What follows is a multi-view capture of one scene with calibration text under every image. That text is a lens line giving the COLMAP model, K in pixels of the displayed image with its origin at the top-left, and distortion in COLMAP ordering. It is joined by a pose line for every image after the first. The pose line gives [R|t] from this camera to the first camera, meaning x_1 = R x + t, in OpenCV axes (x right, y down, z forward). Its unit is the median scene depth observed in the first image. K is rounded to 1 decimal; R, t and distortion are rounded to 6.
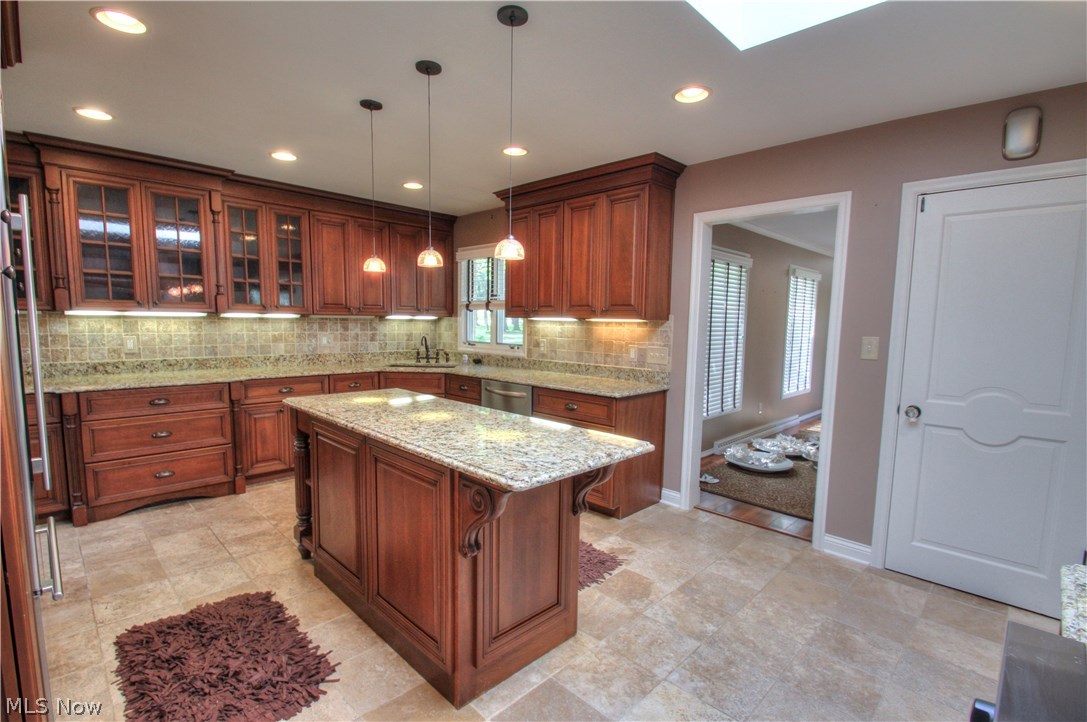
lens RADIAL K [[508.3, 0, 540.7], [0, 508.3, 375.5], [0, 0, 1]] dist [-0.004187, -0.002618]
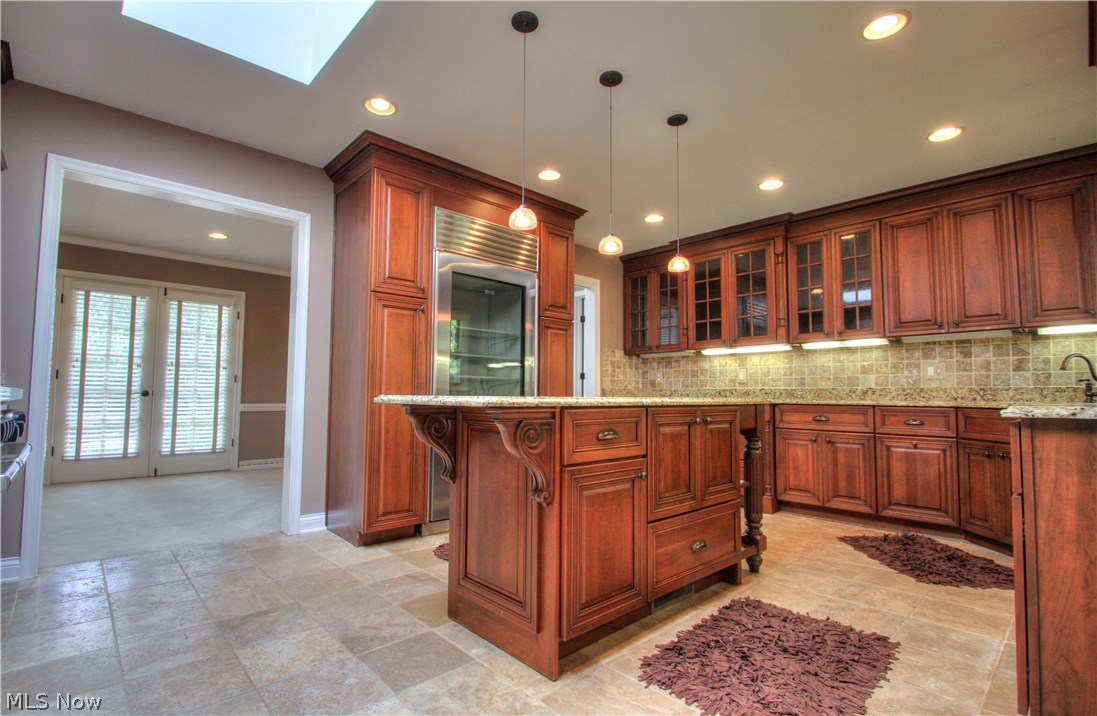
lens RADIAL K [[512.9, 0, 537.7], [0, 512.9, 363.9], [0, 0, 1]] dist [0.007068, -0.015831]
pose [[-0.049306, -0.080857, -0.995505, 0.461275], [-0.120267, 0.989946, -0.074449, 0.061253], [0.991516, 0.116056, -0.058535, 0.526564]]
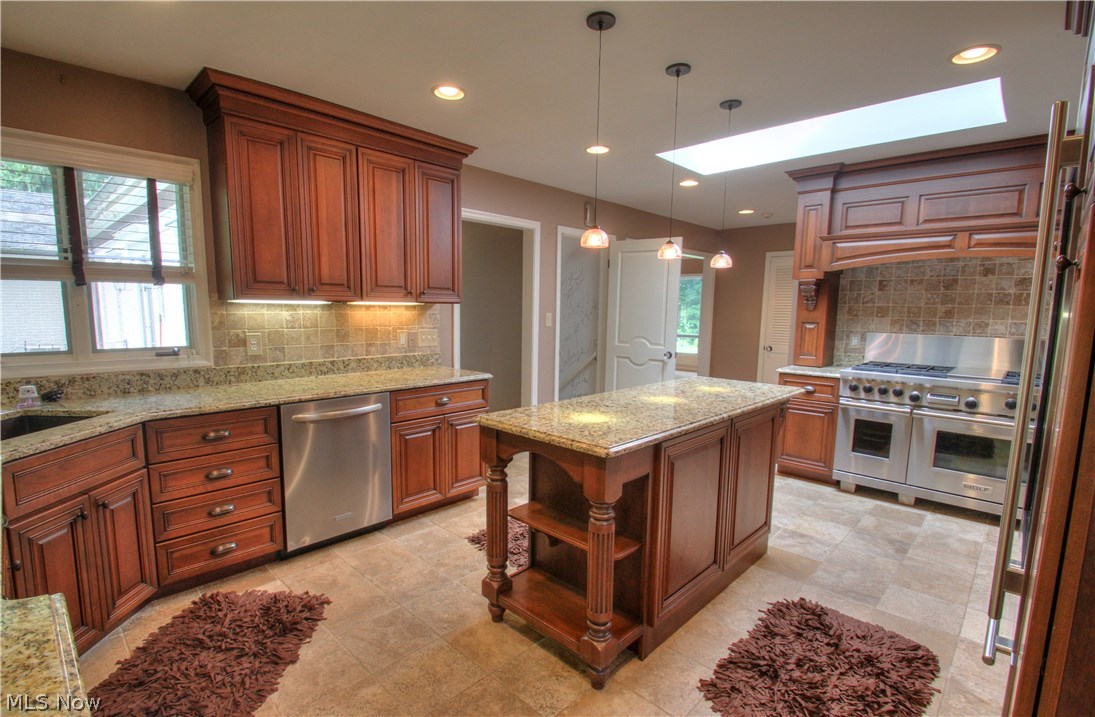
lens RADIAL K [[512.0, 0, 542.1], [0, 512.0, 372.5], [0, 0, 1]] dist [0.007068, -0.015831]
pose [[-0.016552, -0.145208, 0.989263, -0.730410], [0.096296, 0.984567, 0.146130, -0.091634], [-0.995215, 0.097681, -0.002314, 0.723214]]
